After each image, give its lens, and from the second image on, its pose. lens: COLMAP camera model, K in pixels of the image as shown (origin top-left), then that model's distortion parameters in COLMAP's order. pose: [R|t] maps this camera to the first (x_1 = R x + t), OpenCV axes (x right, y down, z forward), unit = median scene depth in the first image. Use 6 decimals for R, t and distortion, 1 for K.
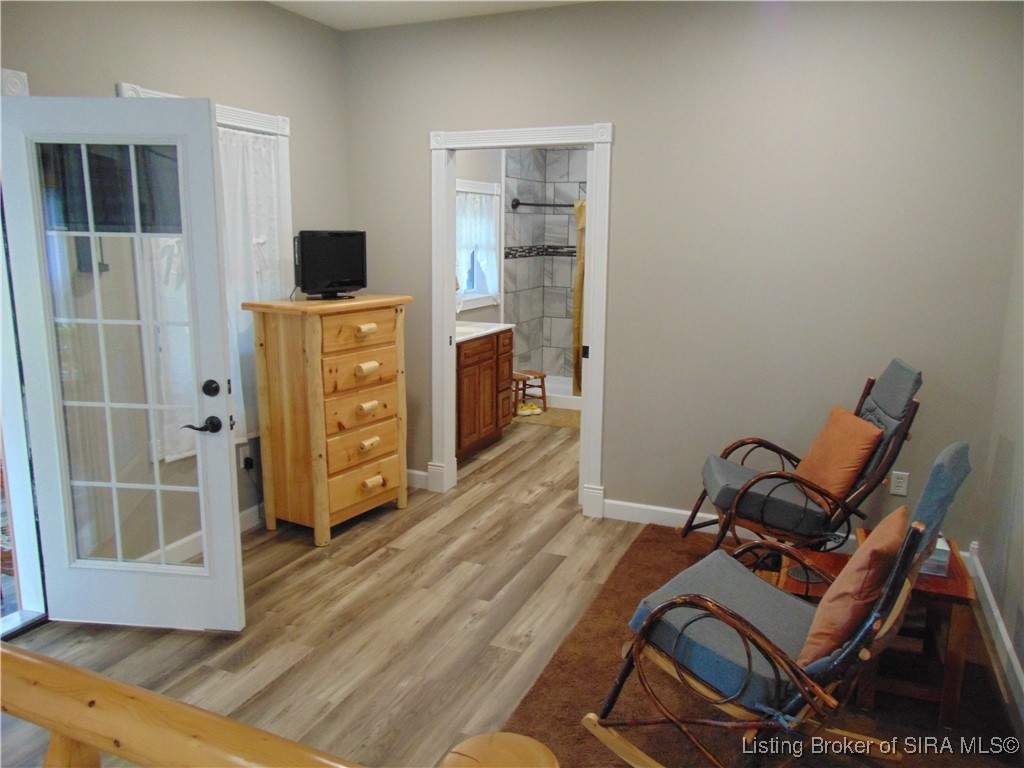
lens RADIAL K [[767.1, 0, 512.0], [0, 767.1, 384.0], [0, 0, 1]] dist [-0.036092, 0.094407]
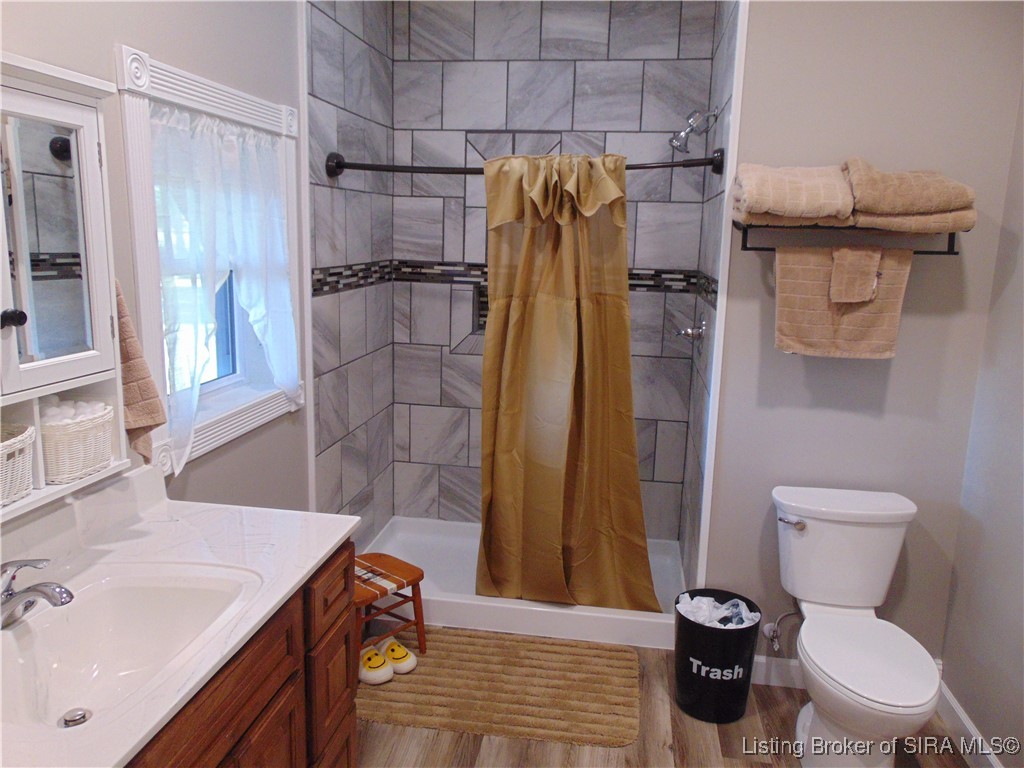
lens RADIAL K [[767.1, 0, 512.0], [0, 767.1, 384.0], [0, 0, 1]] dist [-0.036092, 0.094407]
pose [[0.966869, -0.033187, 0.253108, -0.011601], [0.032939, 0.999444, 0.005218, -0.112156], [-0.253140, 0.003292, 0.967424, 0.559845]]
